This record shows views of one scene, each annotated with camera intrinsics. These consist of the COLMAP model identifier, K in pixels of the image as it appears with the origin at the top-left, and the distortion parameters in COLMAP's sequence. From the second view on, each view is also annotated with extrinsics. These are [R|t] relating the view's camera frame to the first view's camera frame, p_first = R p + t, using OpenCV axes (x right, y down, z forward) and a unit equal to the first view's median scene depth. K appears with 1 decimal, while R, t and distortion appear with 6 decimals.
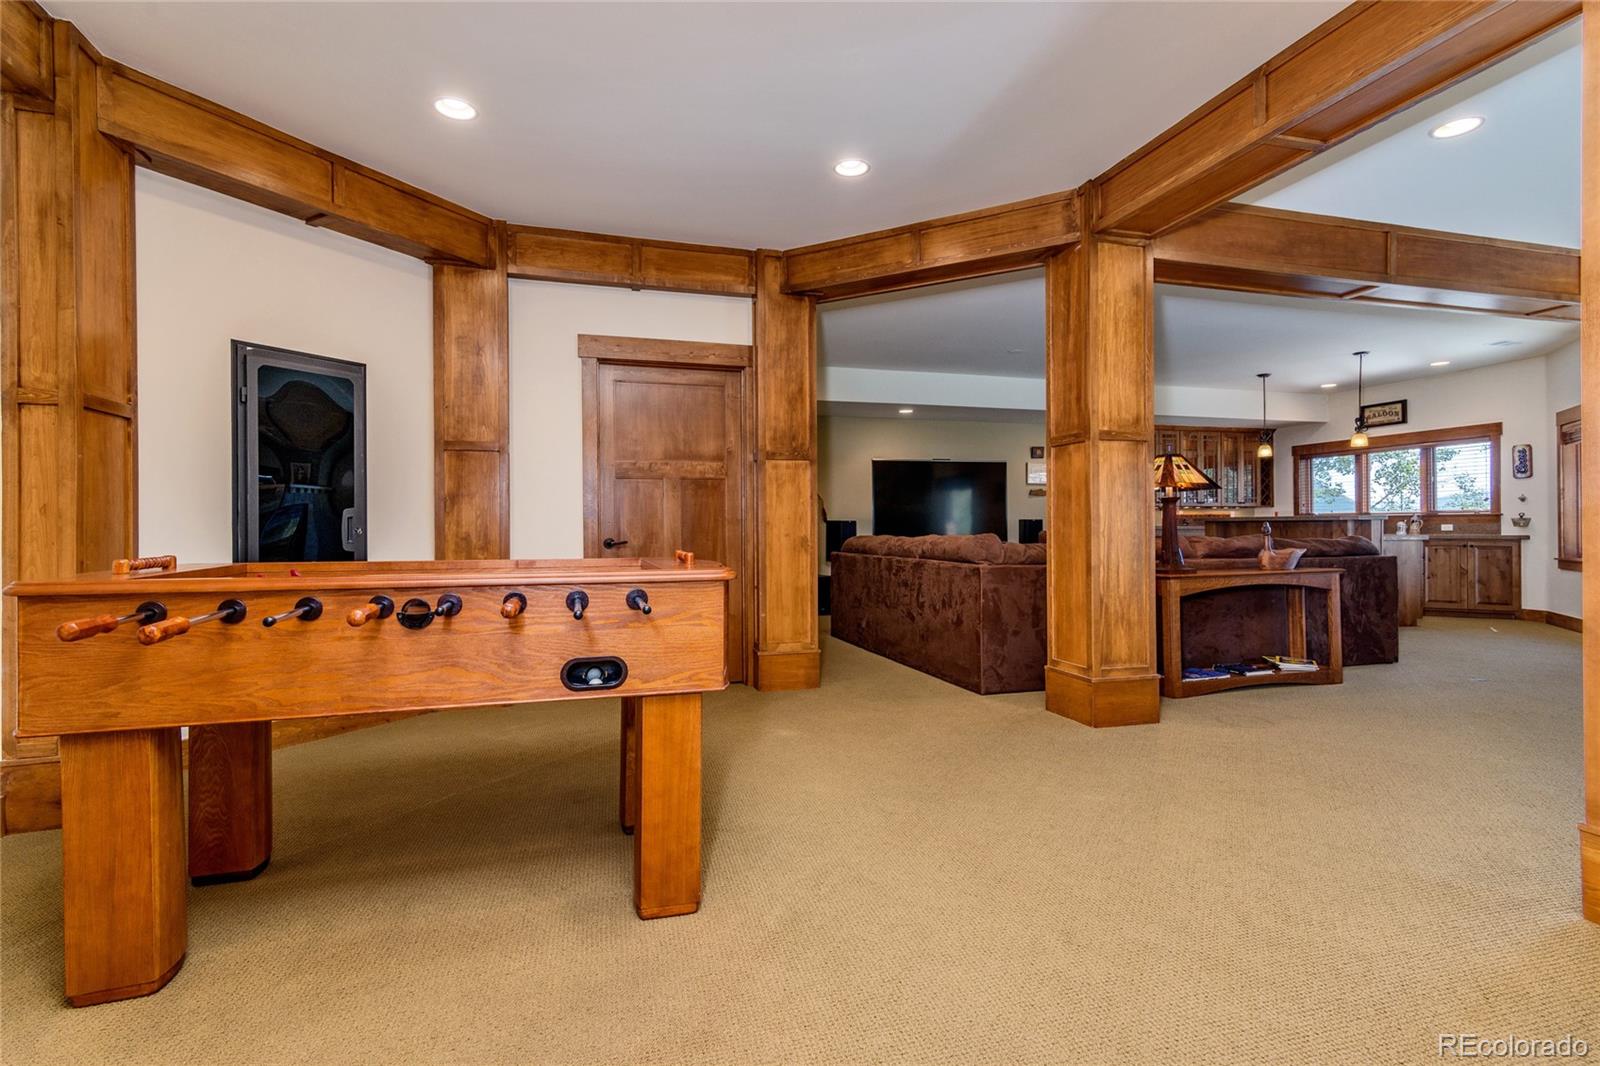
lens RADIAL K [[760.1, 0, 791.3], [0, 760.1, 526.1], [0, 0, 1]] dist [0.020571, -0.001370]
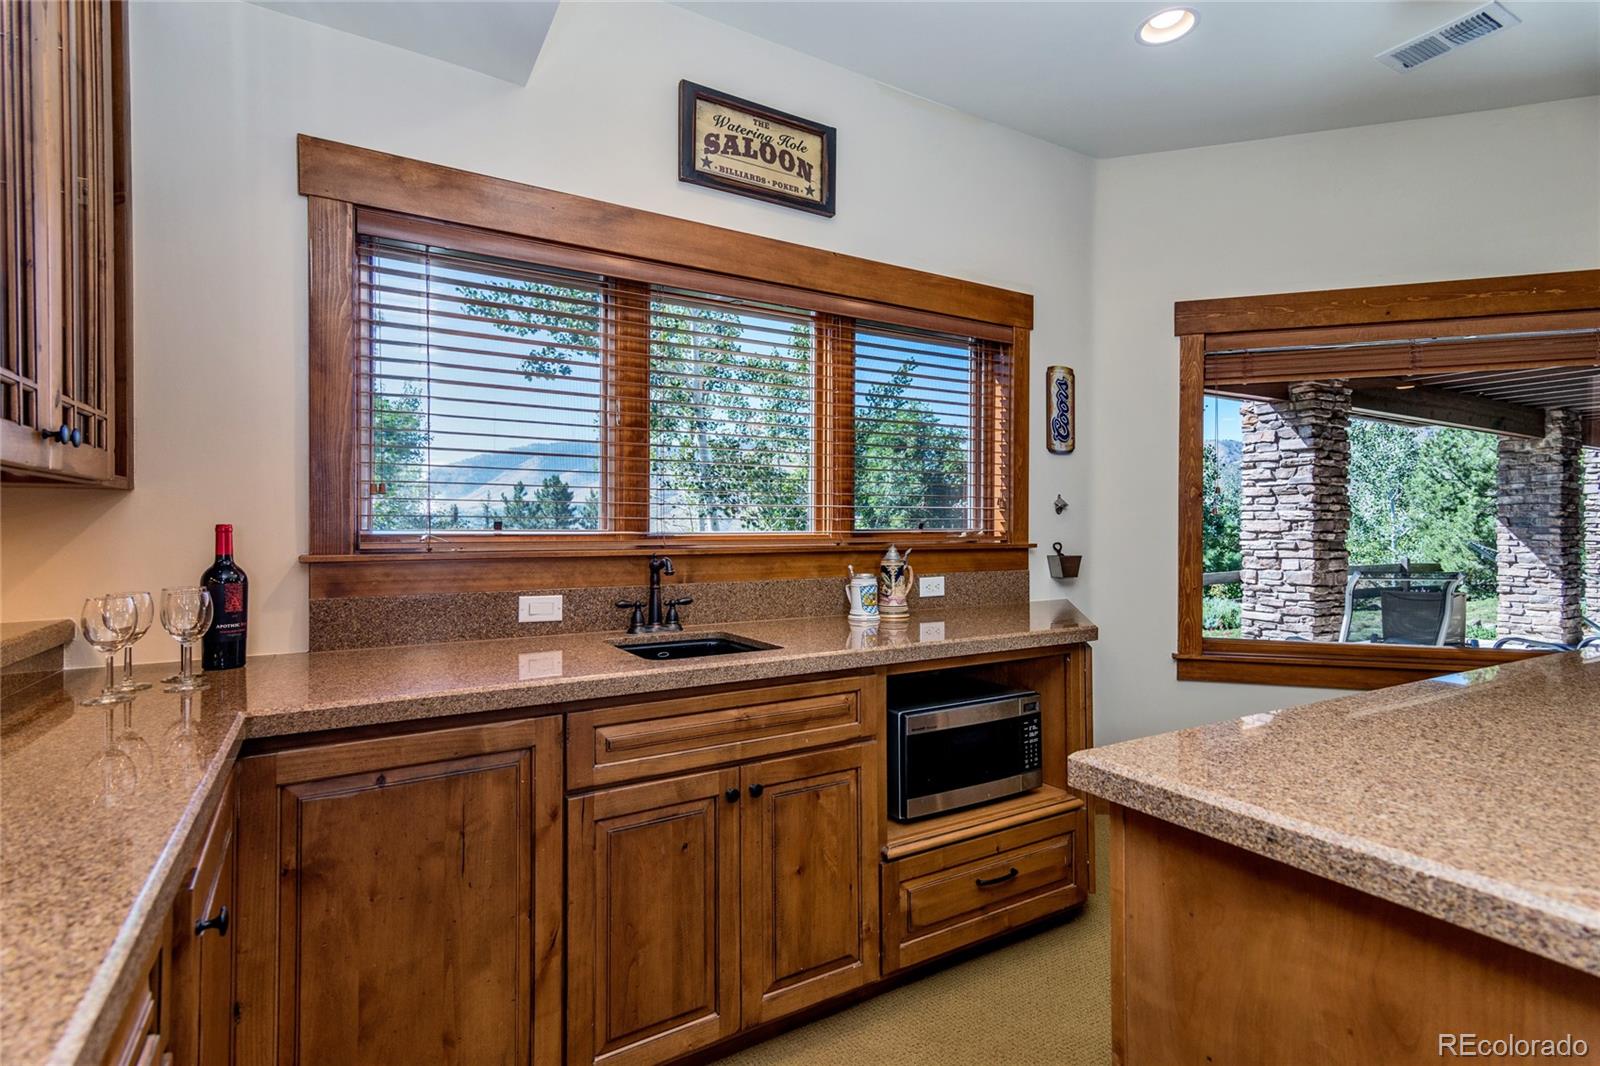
lens RADIAL K [[760.1, 0, 791.3], [0, 760.1, 526.1], [0, 0, 1]] dist [0.020571, -0.001370]
pose [[-0.241862, 0.001930, 0.970309, 0.603930], [-0.001286, 0.999997, -0.002309, -0.024221], [-0.970310, -0.001806, -0.241858, 1.217994]]
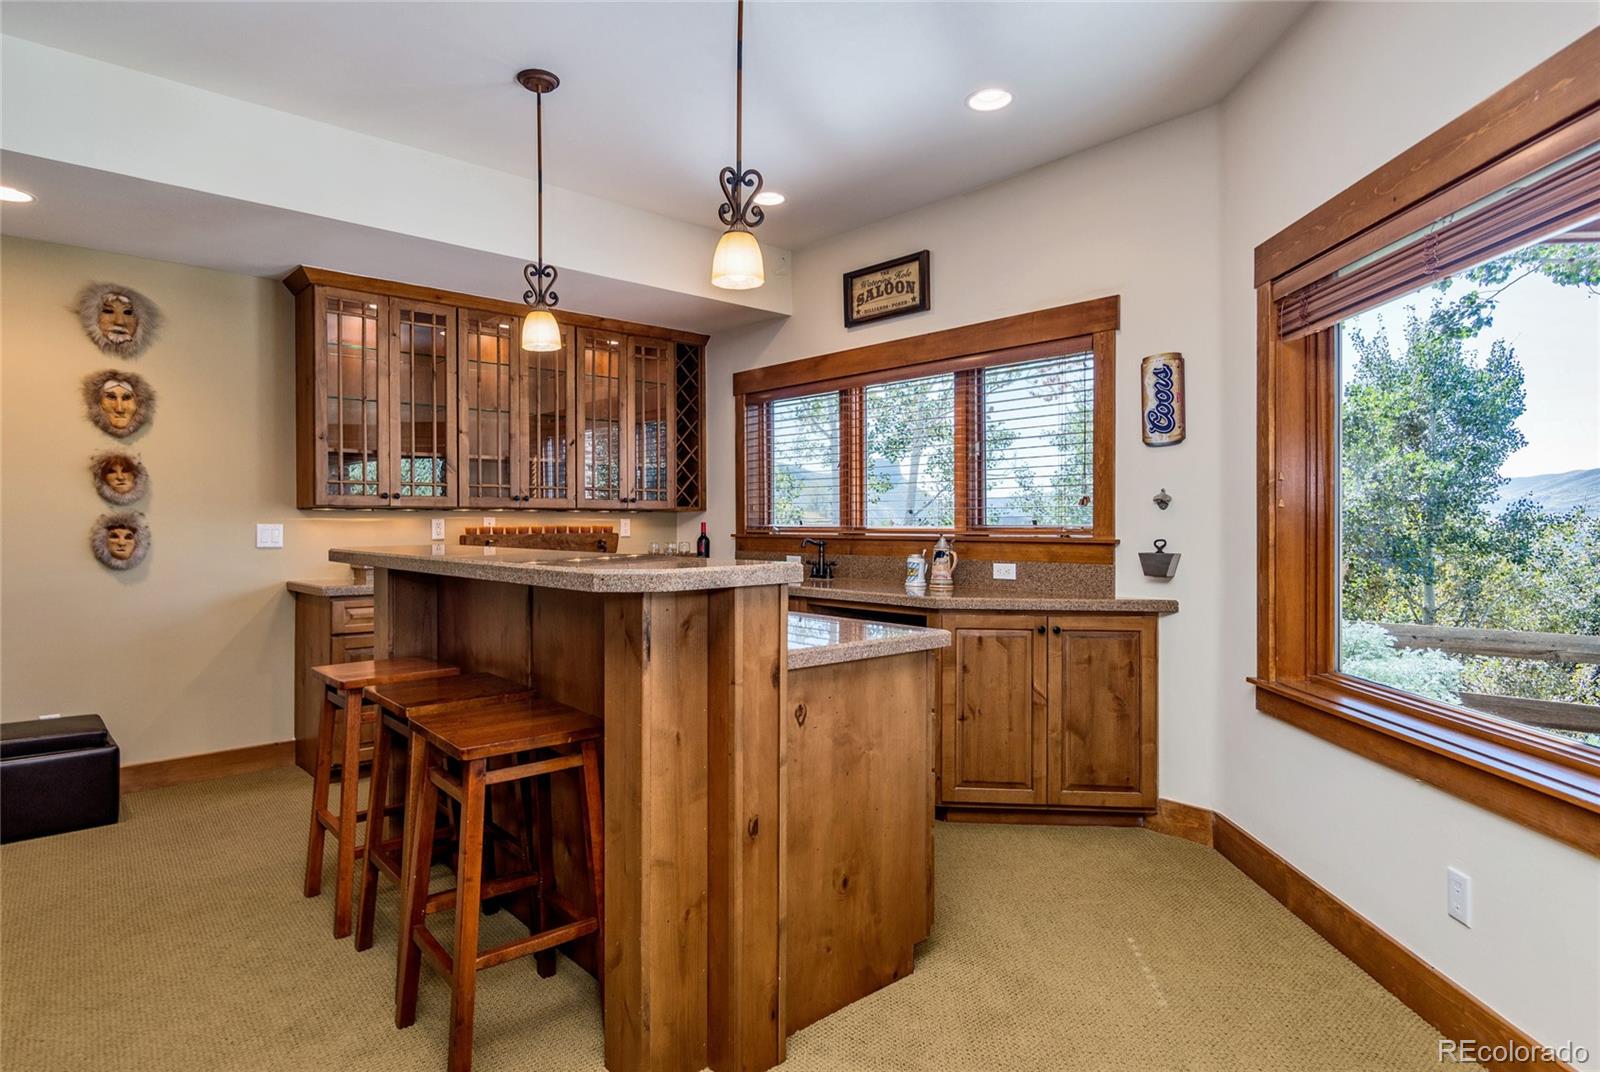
lens RADIAL K [[884.9, 0, 757.6], [0, 884.9, 528.2], [0, 0, 1]] dist [-0.001897, -0.000257]
pose [[0.908821, 0.002527, 0.417179, 0.591629], [-0.004380, 0.999984, 0.003485, -0.022968], [-0.417163, -0.004995, 0.908818, 0.693917]]
